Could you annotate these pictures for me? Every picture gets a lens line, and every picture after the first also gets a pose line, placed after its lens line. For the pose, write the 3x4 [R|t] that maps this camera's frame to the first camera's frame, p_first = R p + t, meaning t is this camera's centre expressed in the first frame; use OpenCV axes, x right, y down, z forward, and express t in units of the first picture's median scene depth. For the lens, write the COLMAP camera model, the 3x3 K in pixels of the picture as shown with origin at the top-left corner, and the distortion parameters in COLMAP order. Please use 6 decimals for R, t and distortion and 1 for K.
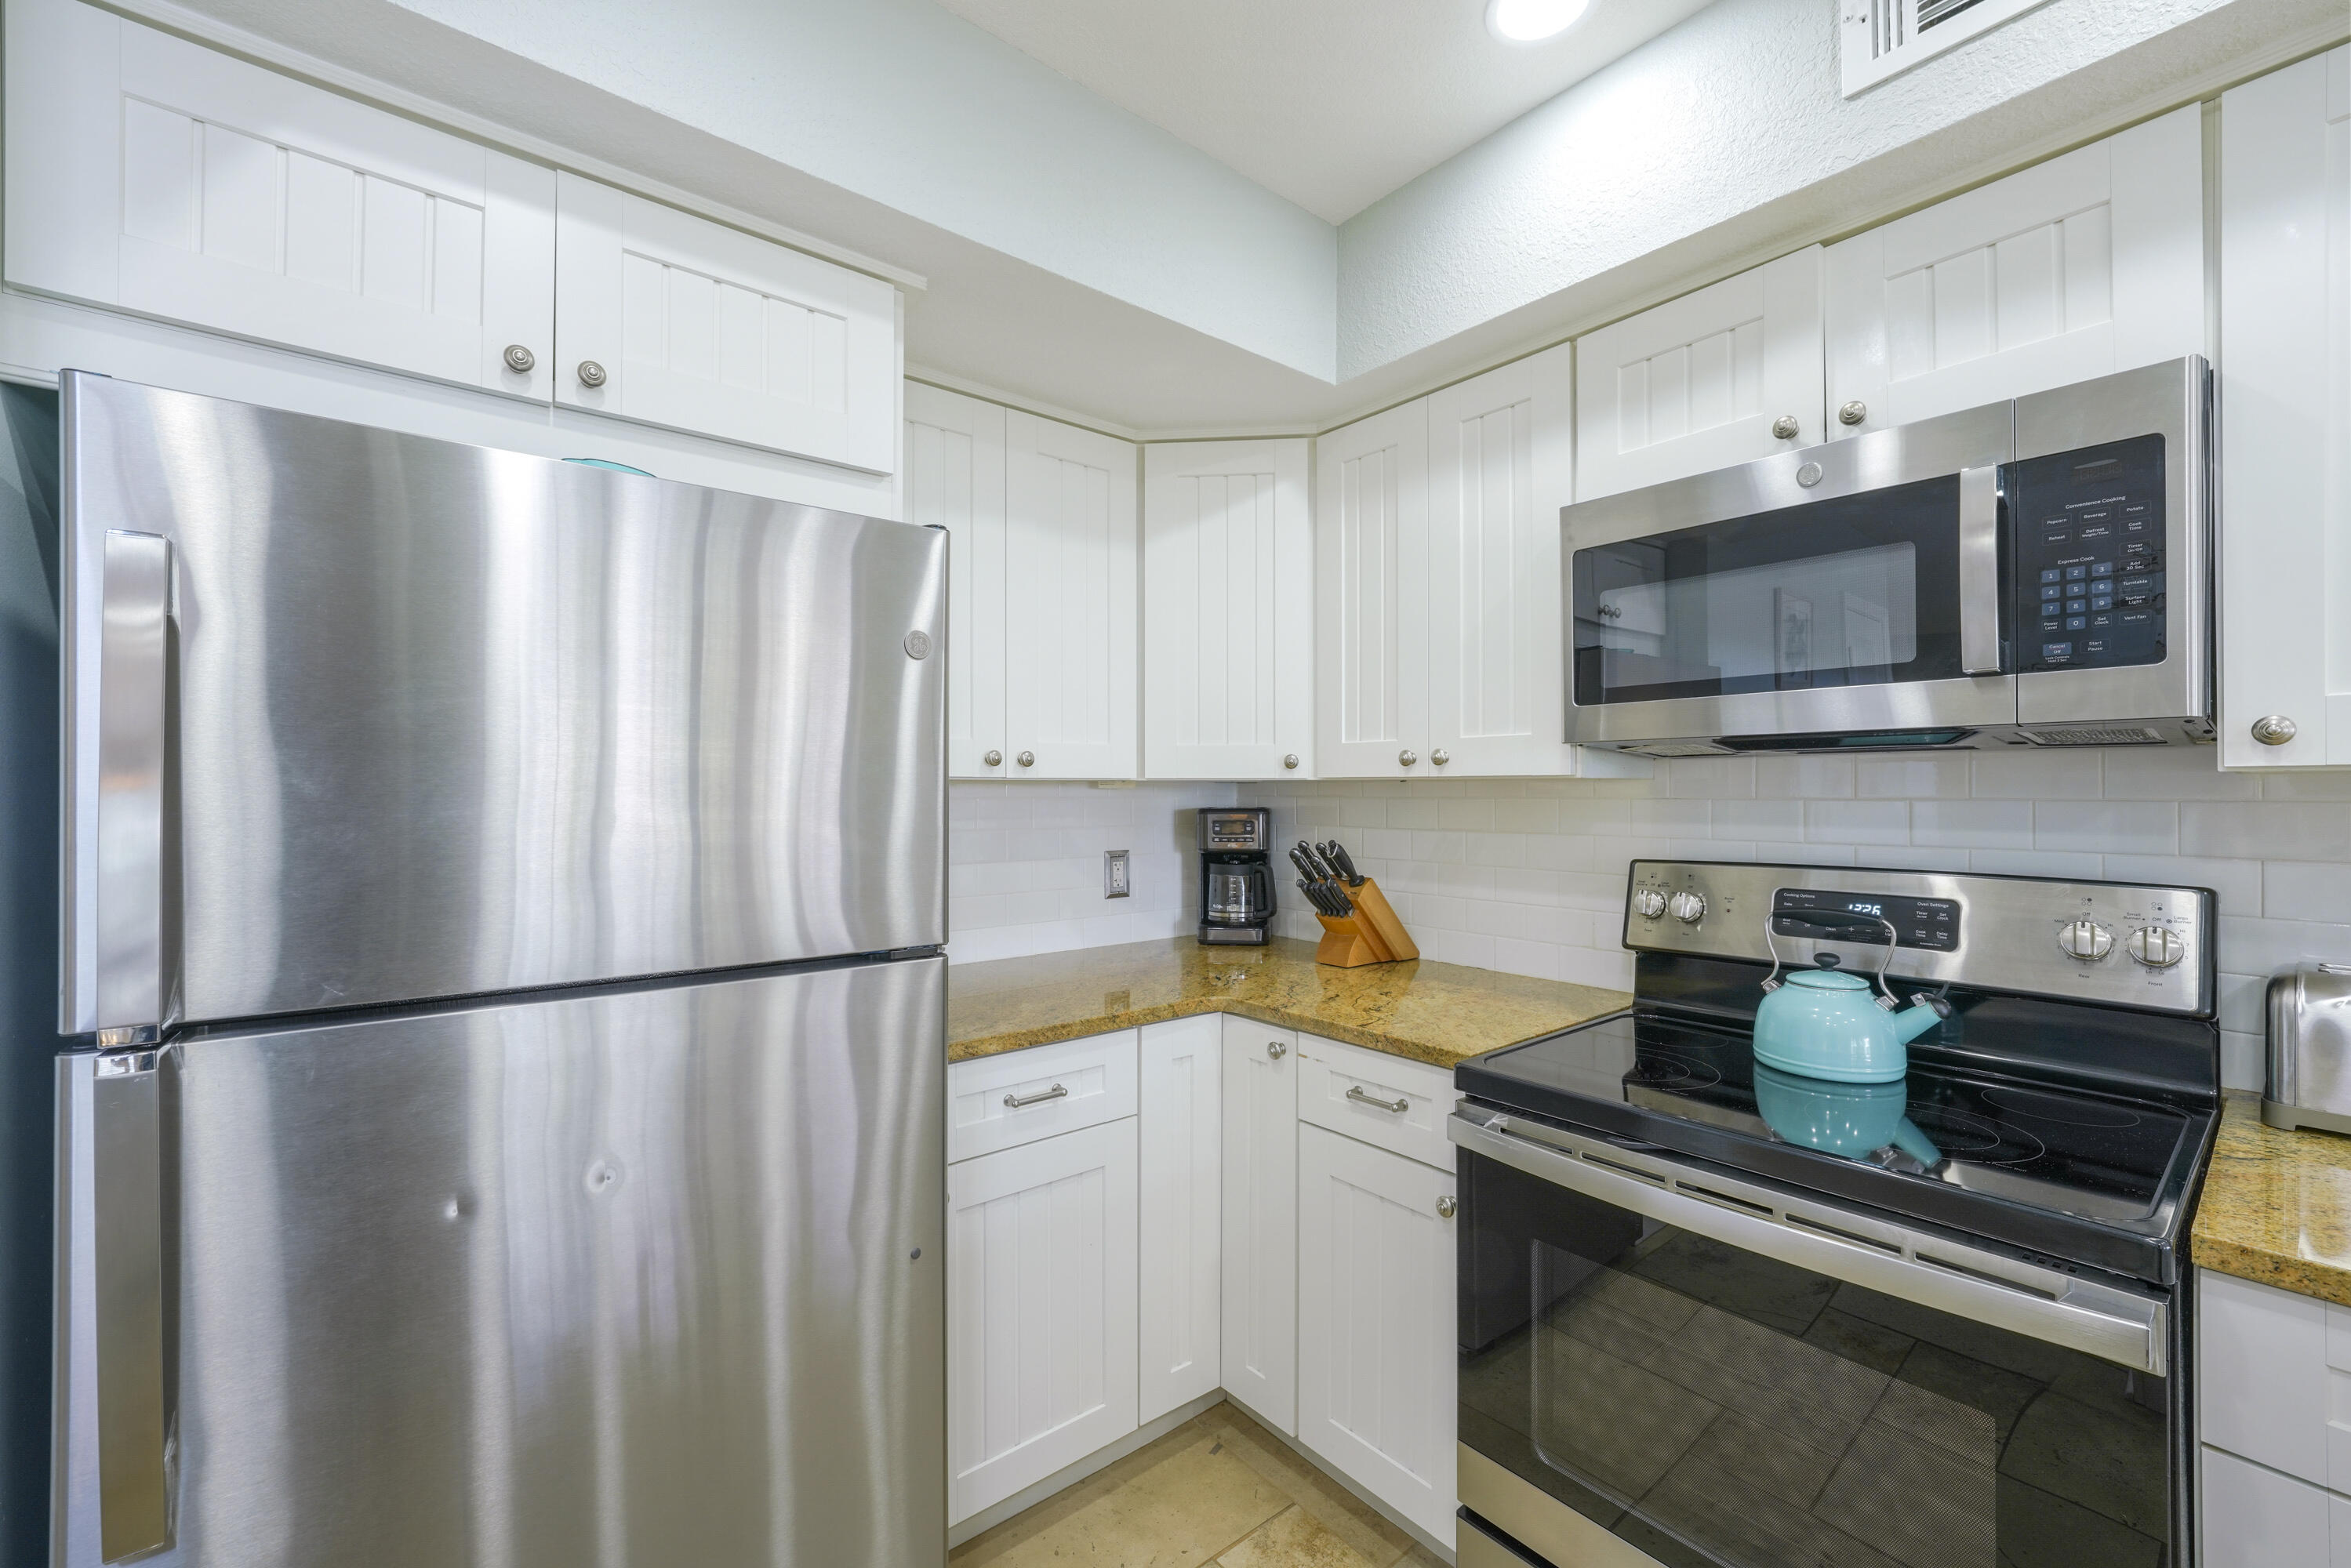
lens RADIAL K [[960.2, 0, 1183.3], [0, 960.2, 784.3], [0, 0, 1]] dist [-0.014697, 0.003640]
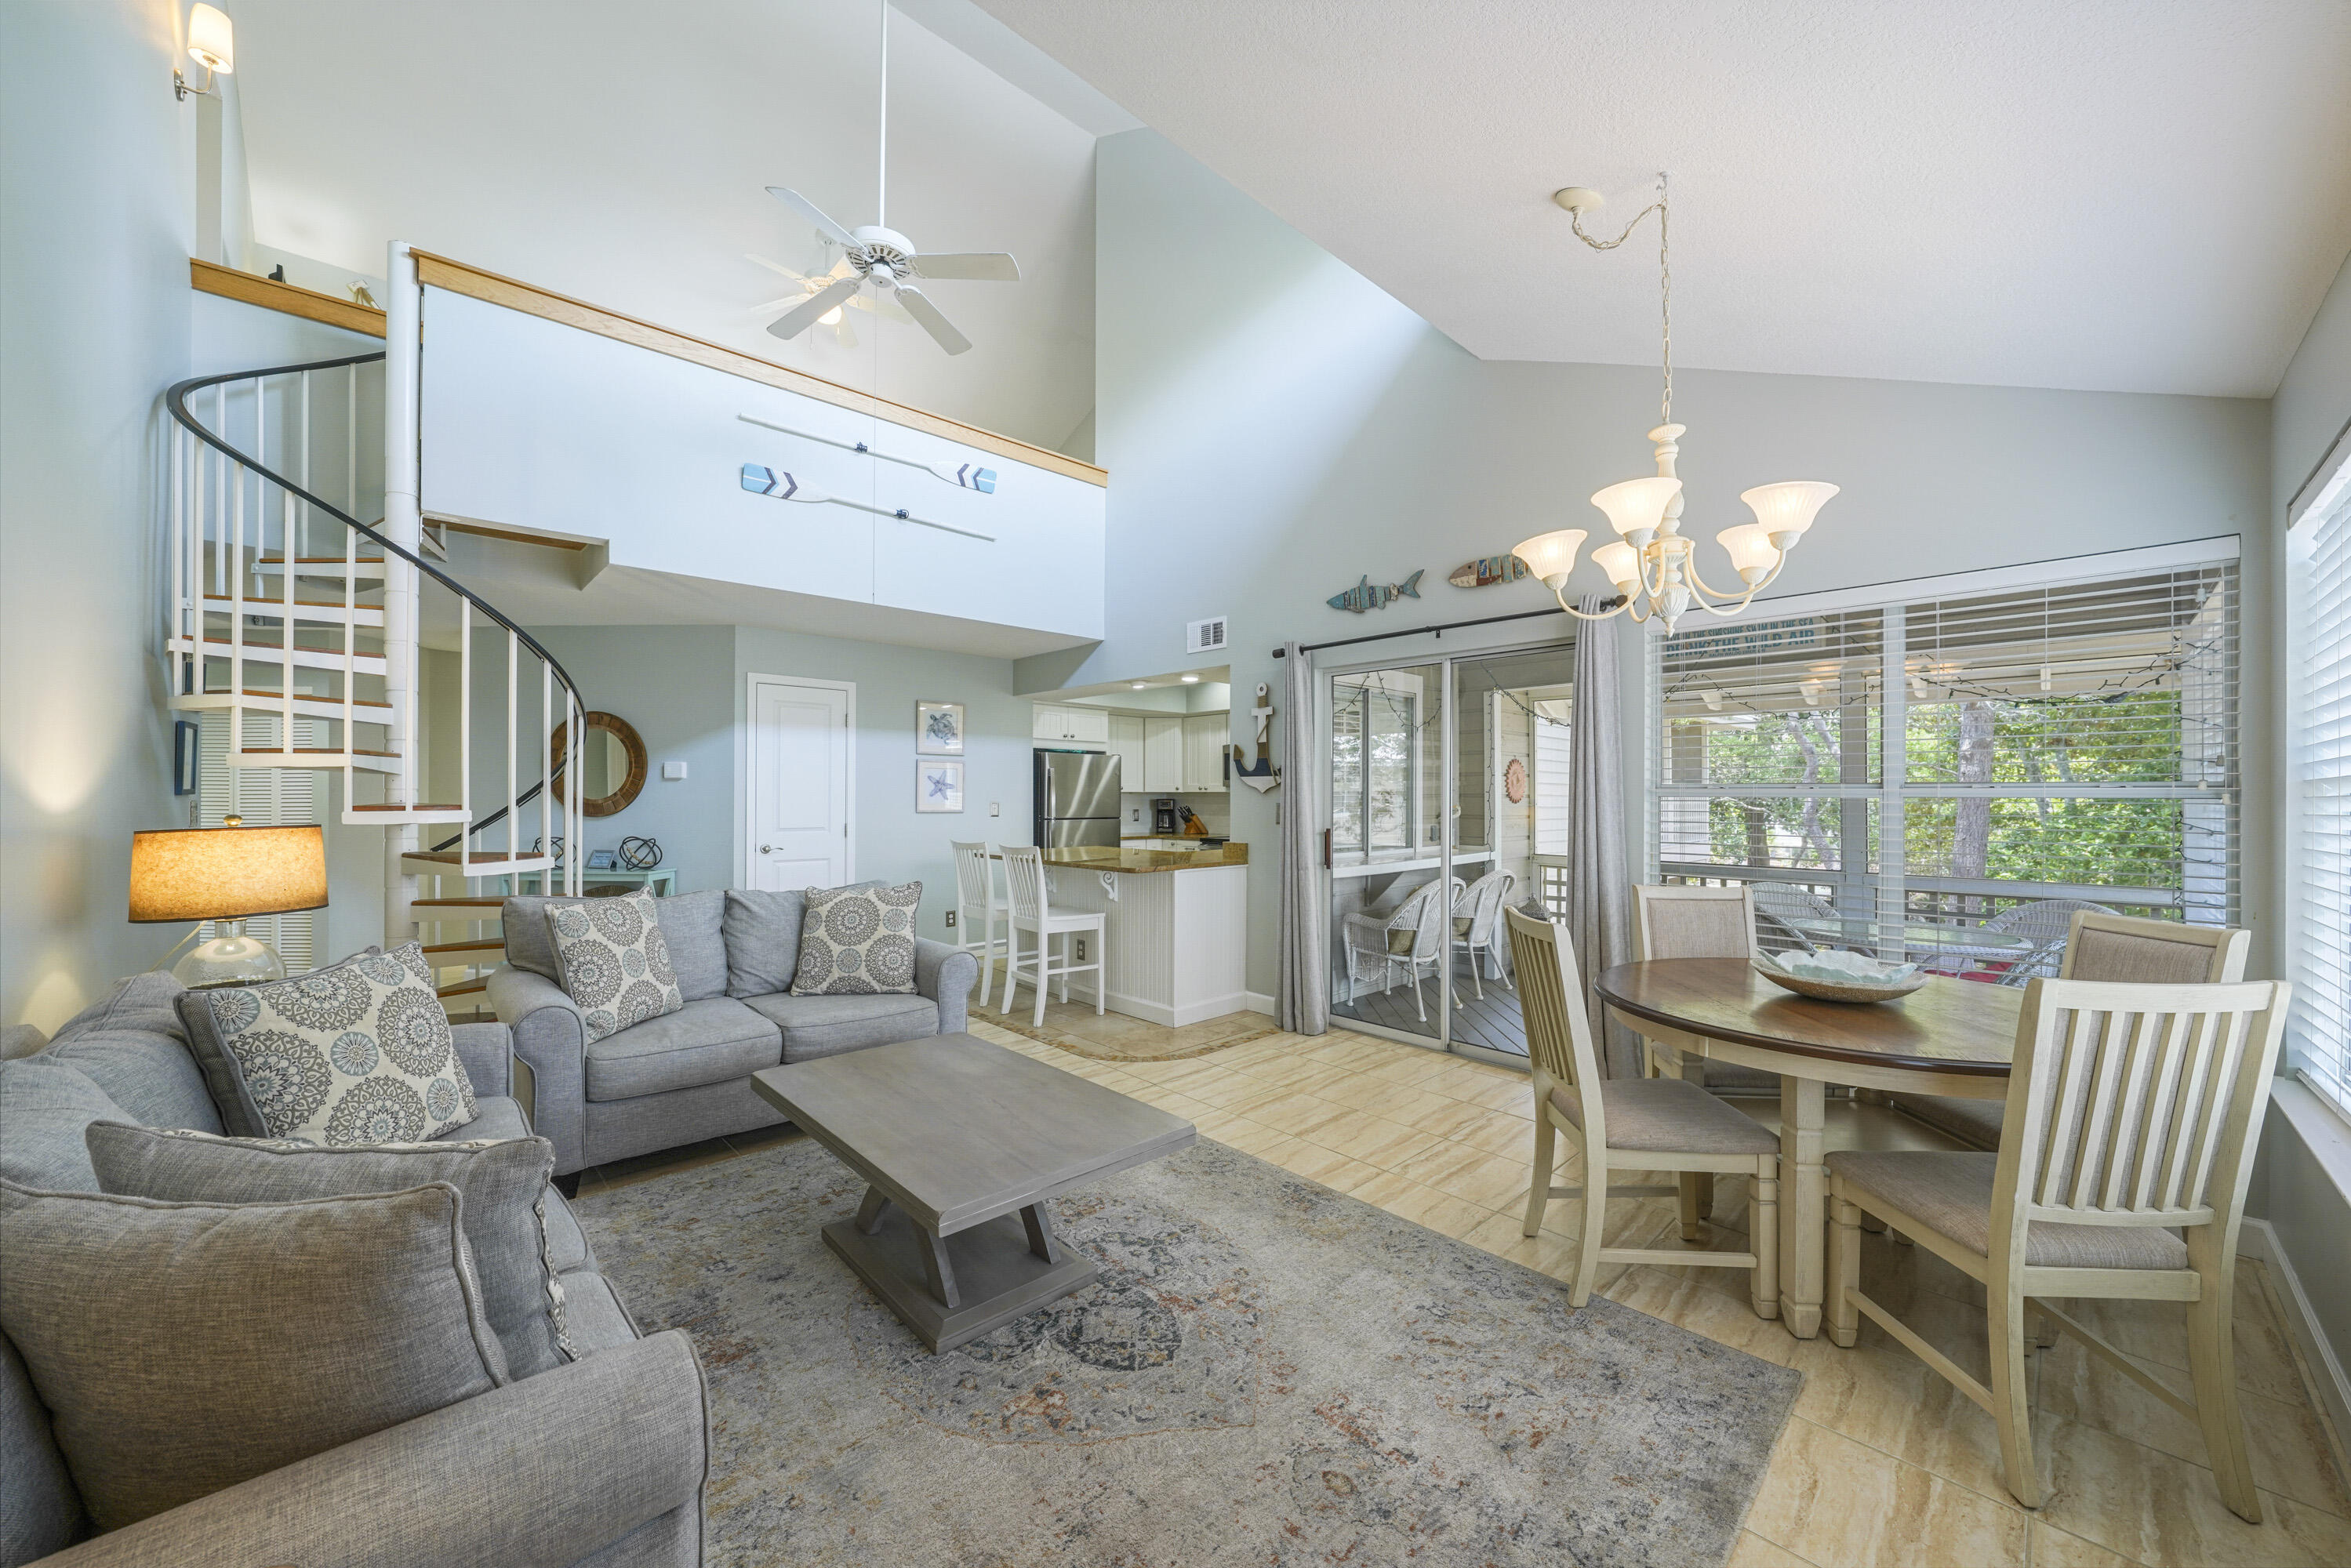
lens RADIAL K [[856.7, 0, 1183.3], [0, 856.7, 792.1], [0, 0, 1]] dist [-0.021224, 0.004020]
pose [[0.997952, 0.006622, 0.063621, -0.189230], [-0.006529, 0.999977, -0.001673, -0.001948], [-0.063631, 0.001254, 0.997973, -4.802236]]
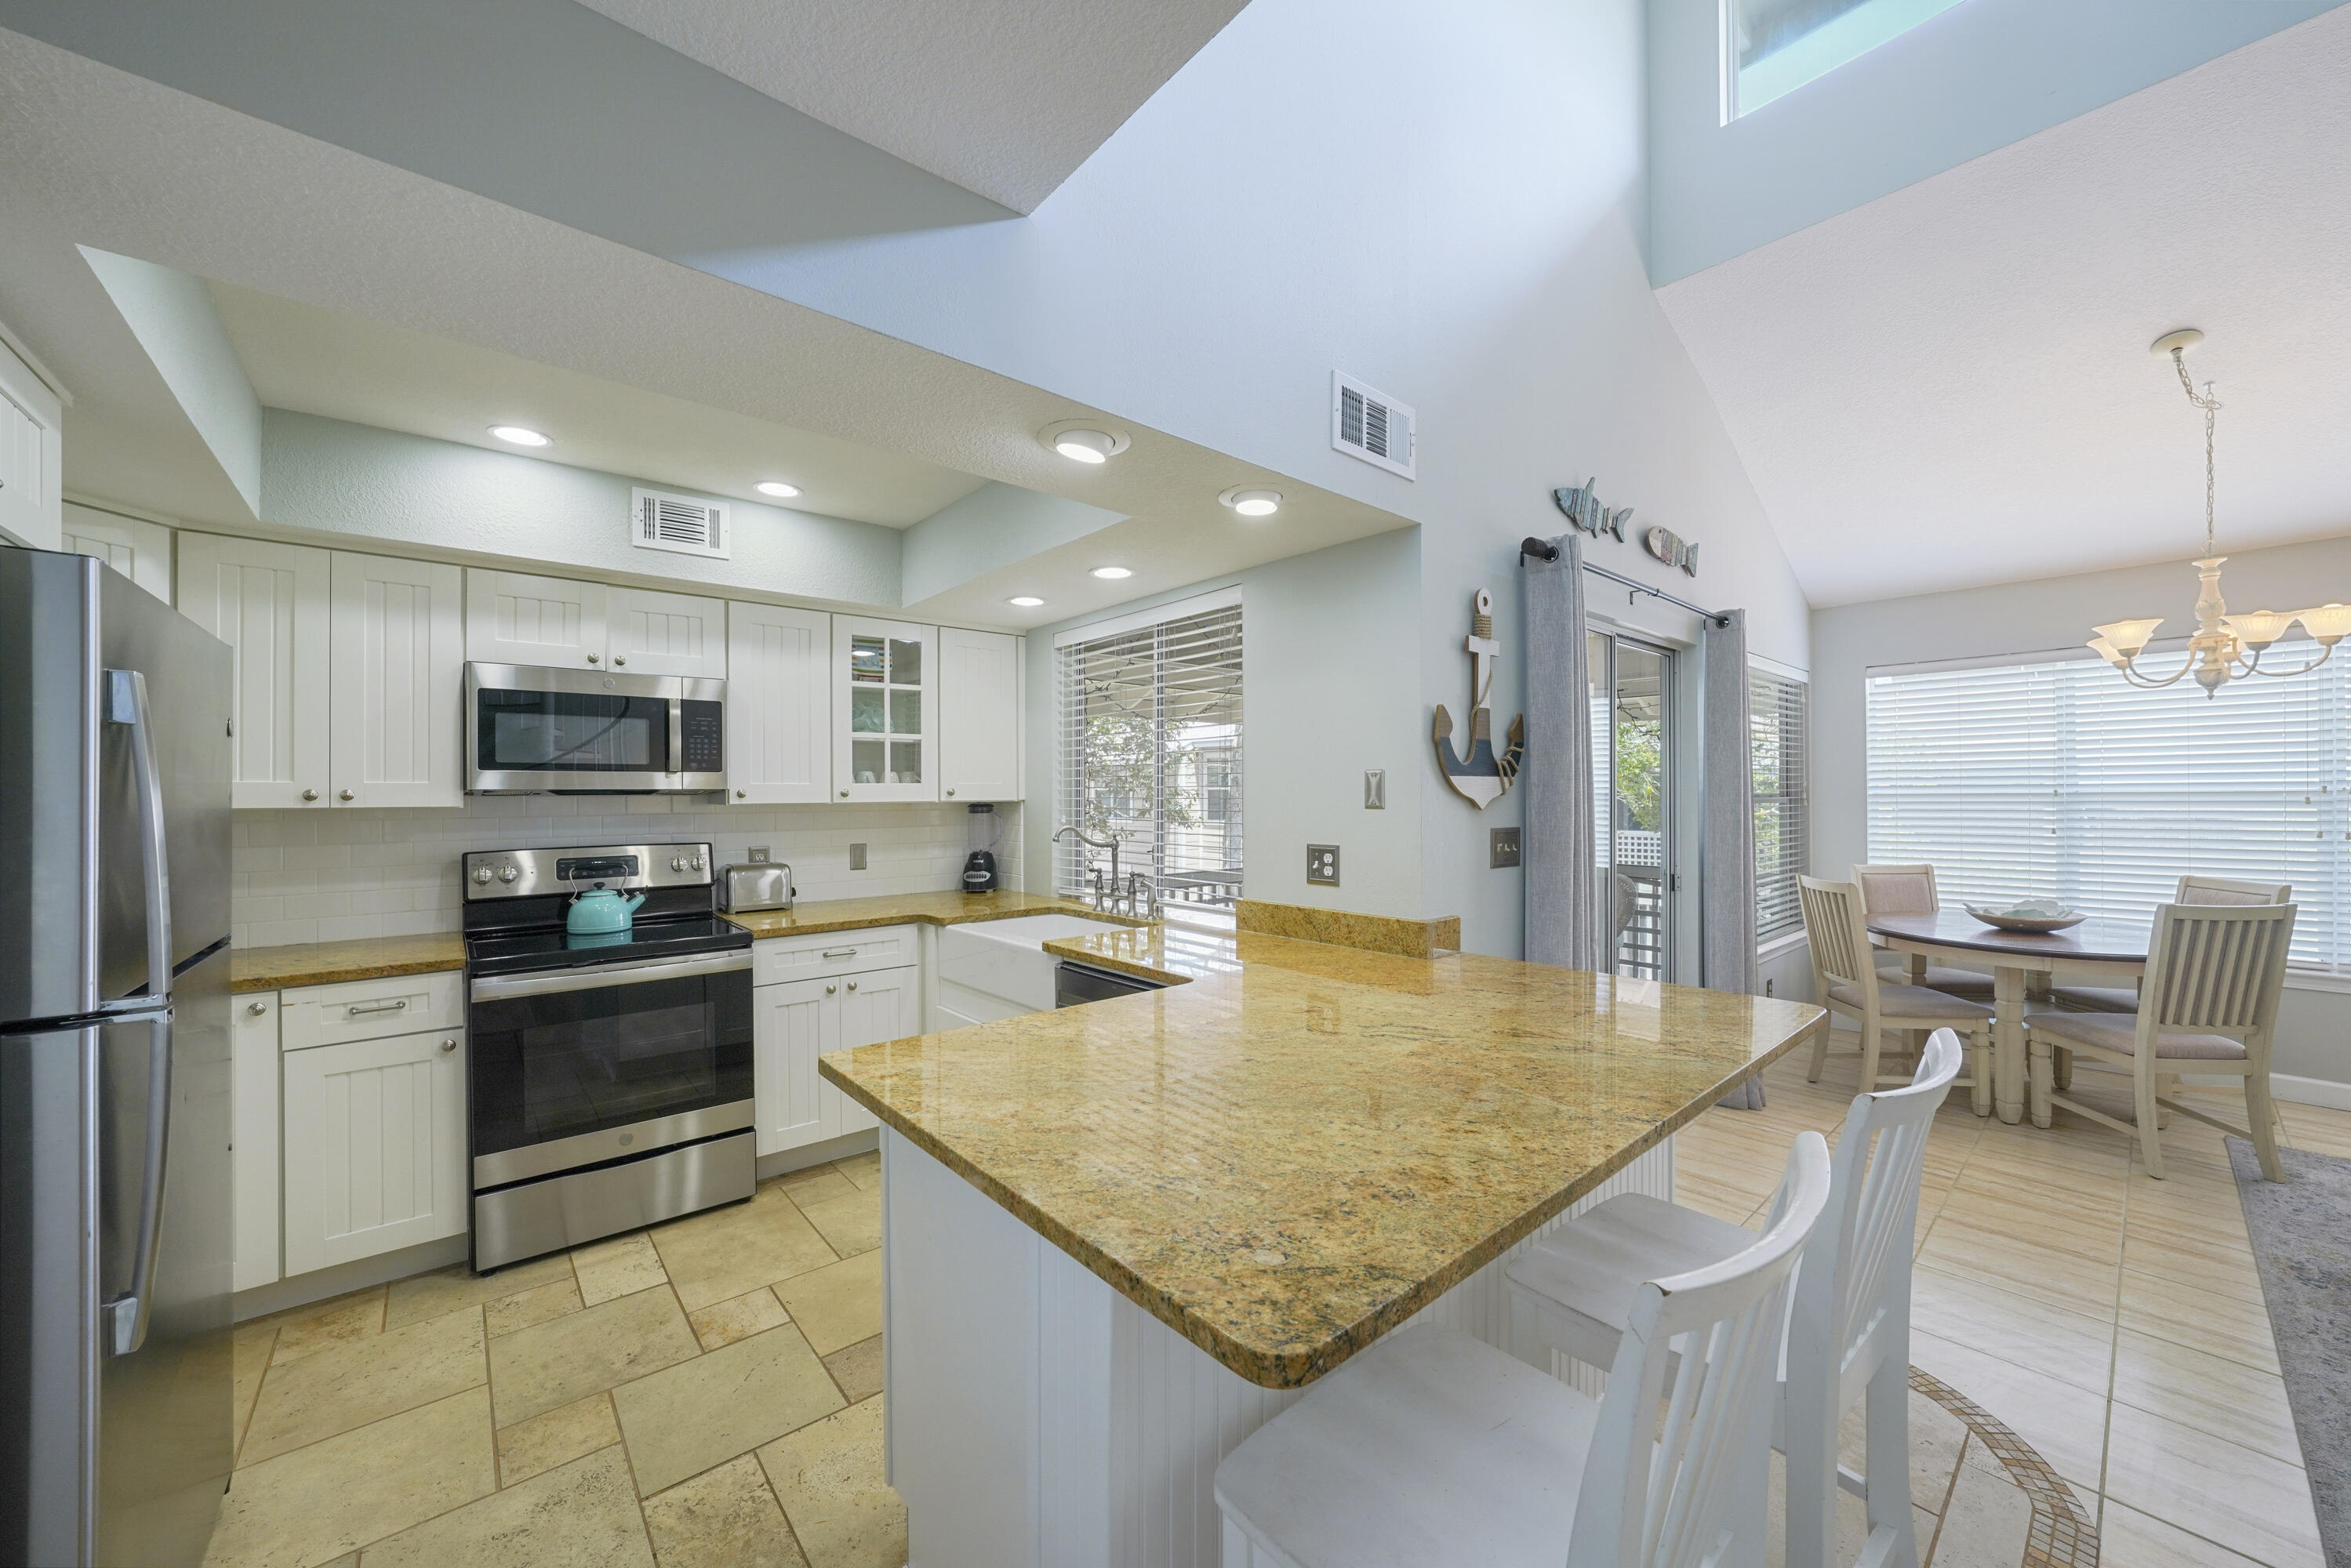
lens RADIAL K [[856.7, 0, 1169.4], [0, 856.7, 795.5], [0, 0, 1]] dist [-0.021224, 0.004020]
pose [[-0.010932, -0.000455, 0.999940, -1.468341], [0.000911, 0.999999, 0.000465, -0.037808], [-0.999940, 0.000916, -0.010932, -0.388705]]
